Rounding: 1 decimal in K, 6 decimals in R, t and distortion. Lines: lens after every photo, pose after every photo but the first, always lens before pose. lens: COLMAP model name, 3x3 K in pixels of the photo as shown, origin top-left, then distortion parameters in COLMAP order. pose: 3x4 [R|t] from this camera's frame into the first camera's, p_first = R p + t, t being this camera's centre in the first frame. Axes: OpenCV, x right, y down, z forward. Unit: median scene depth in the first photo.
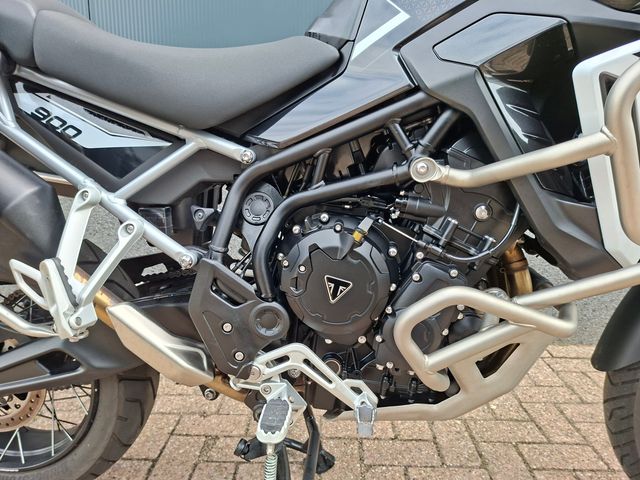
lens RADIAL K [[438.2, 0, 318.8], [0, 438.2, 258.6], [0, 0, 1]] dist [0.005960, -0.016010]
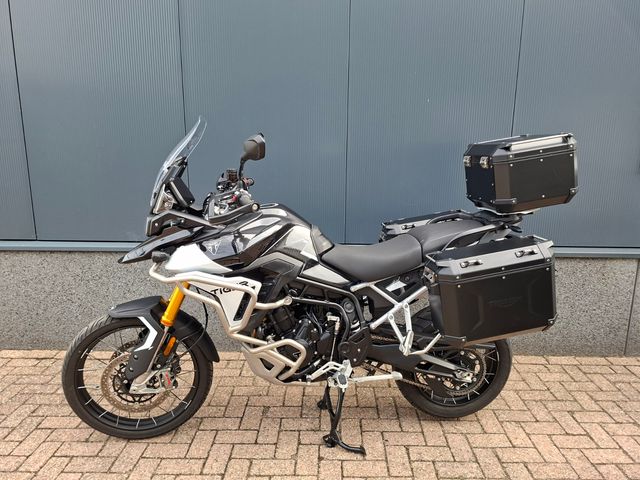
lens RADIAL K [[425.7, 0, 320.1], [0, 425.7, 229.8], [0, 0, 1]] dist [0.013260, -0.019131]
pose [[0.999949, -0.010041, 0.000993, 0.012956], [0.010076, 0.998847, -0.046935, -0.532272], [-0.000520, 0.046943, 0.998897, -1.705527]]
